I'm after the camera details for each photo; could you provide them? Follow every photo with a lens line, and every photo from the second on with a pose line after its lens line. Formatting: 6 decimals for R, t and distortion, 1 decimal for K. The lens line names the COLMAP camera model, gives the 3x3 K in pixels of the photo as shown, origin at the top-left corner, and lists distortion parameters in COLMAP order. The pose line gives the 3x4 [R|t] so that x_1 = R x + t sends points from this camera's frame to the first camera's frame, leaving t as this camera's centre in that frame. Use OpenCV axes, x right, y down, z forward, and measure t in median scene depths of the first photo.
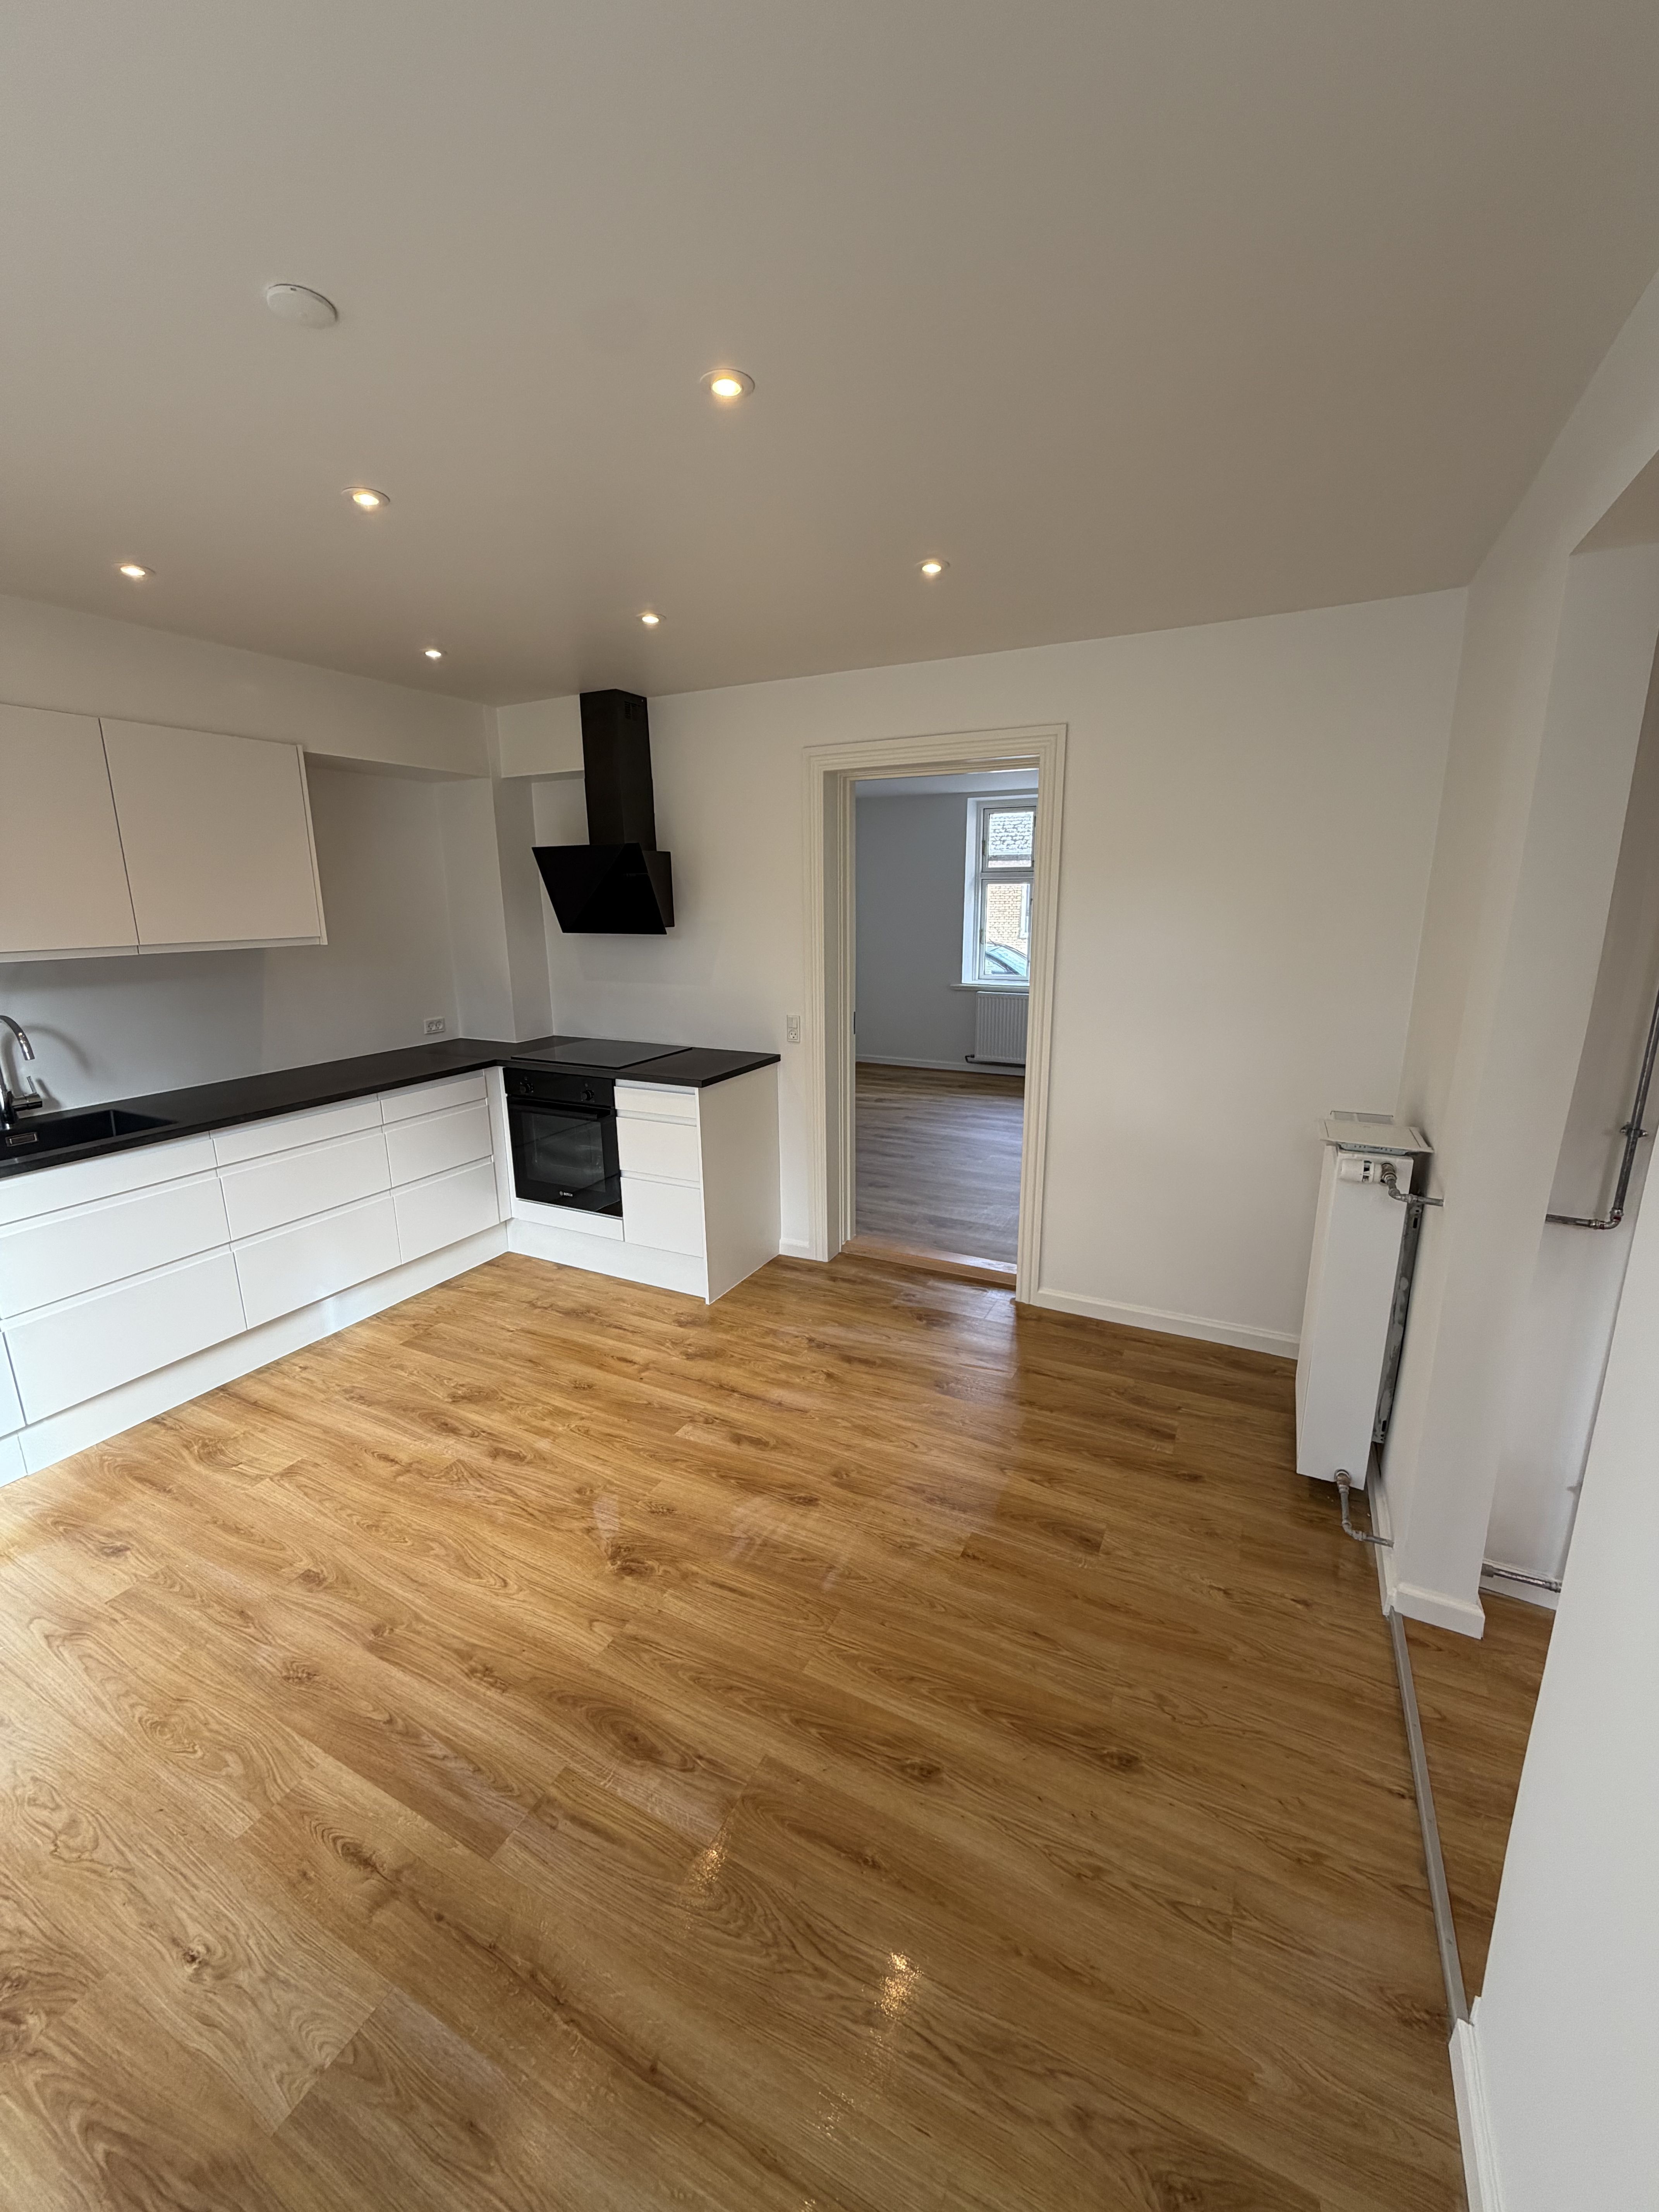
lens RADIAL K [[882.0, 0, 831.0], [0, 882.0, 1108.2], [0, 0, 1]] dist [0.001576, -0.000135]
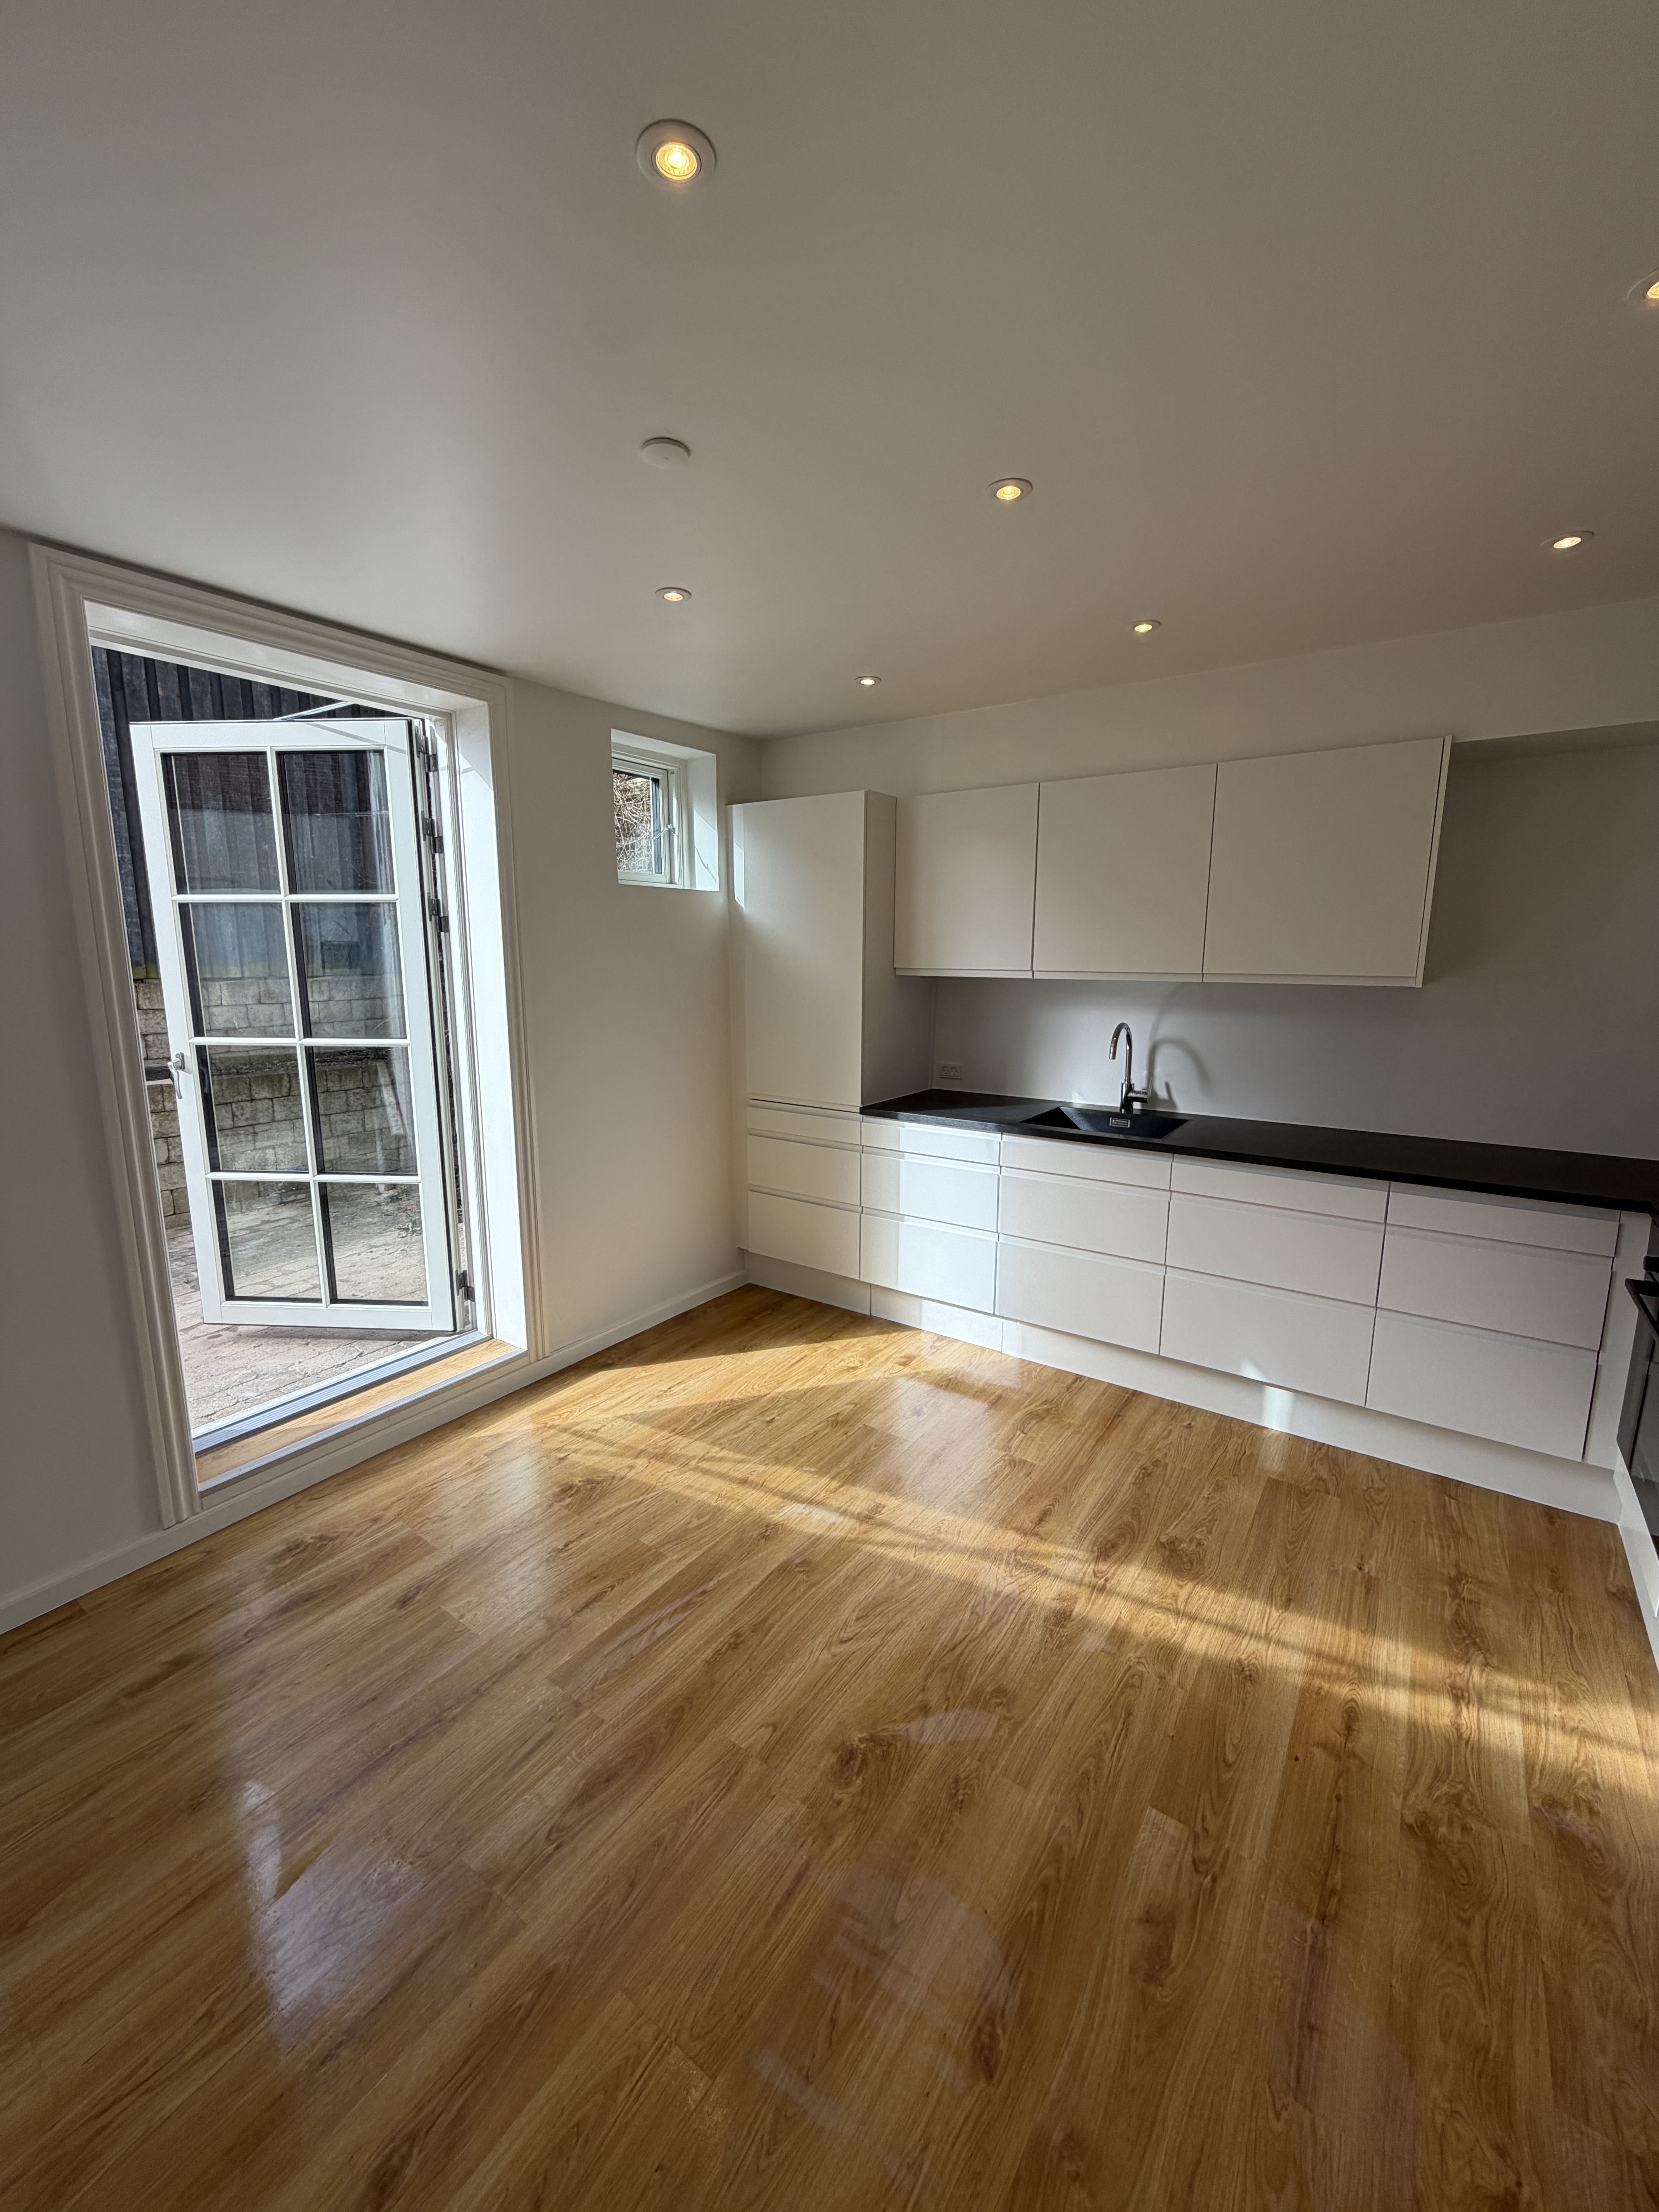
lens RADIAL K [[882.0, 0, 833.1], [0, 882.0, 1099.5], [0, 0, 1]] dist [0.001576, -0.000135]
pose [[-0.148305, 0.171763, -0.973911, 0.418607], [-0.231648, 0.951370, 0.203062, -0.186845], [0.961429, 0.255720, -0.101305, 0.862976]]
